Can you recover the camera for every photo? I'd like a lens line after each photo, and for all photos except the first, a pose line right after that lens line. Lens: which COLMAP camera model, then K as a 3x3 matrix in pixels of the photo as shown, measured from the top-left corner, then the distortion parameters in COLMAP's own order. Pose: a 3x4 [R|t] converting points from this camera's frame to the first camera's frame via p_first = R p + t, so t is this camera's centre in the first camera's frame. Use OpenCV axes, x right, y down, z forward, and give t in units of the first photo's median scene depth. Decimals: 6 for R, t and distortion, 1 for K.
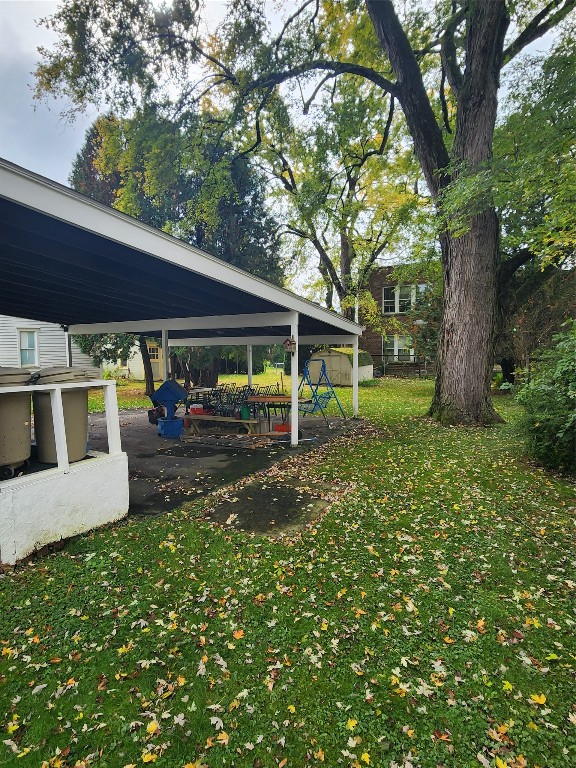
lens RADIAL K [[398.2, 0, 288.0], [0, 398.2, 384.0], [0, 0, 1]] dist [-0.002101, -0.000325]
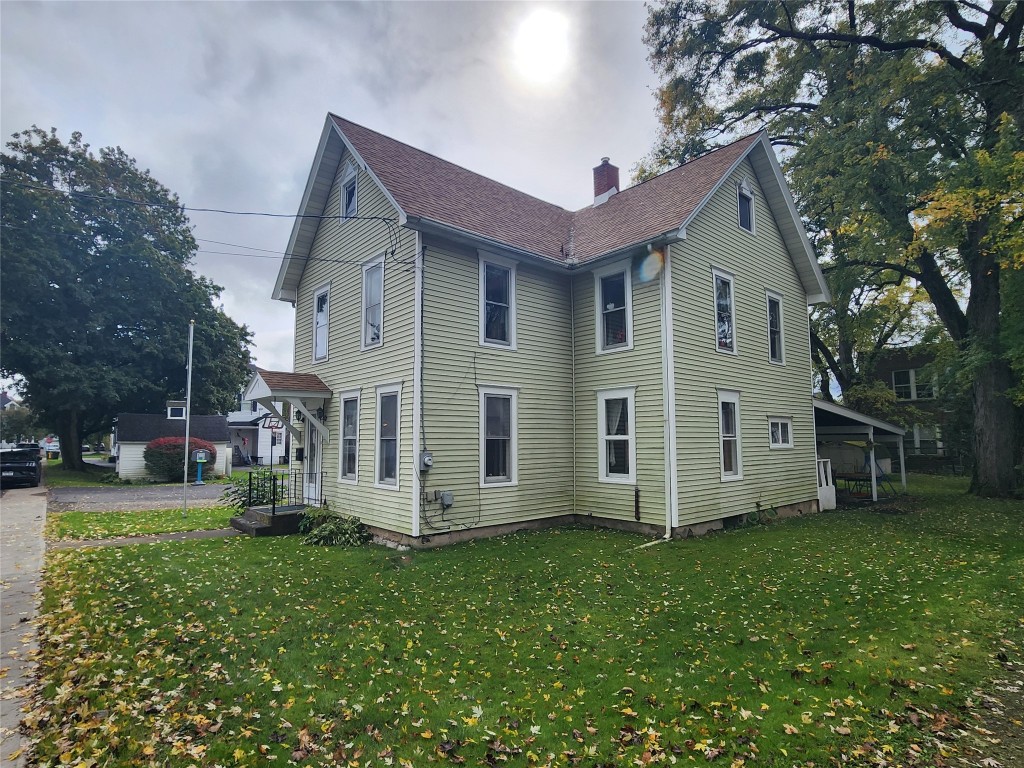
lens RADIAL K [[530.9, 0, 512.0], [0, 530.9, 384.0], [0, 0, 1]] dist [-0.002101, -0.000325]
pose [[0.934889, -0.029360, -0.353723, -0.446659], [-0.035546, 0.983818, -0.175608, 0.080145], [0.353155, 0.176748, 0.918717, -1.254445]]
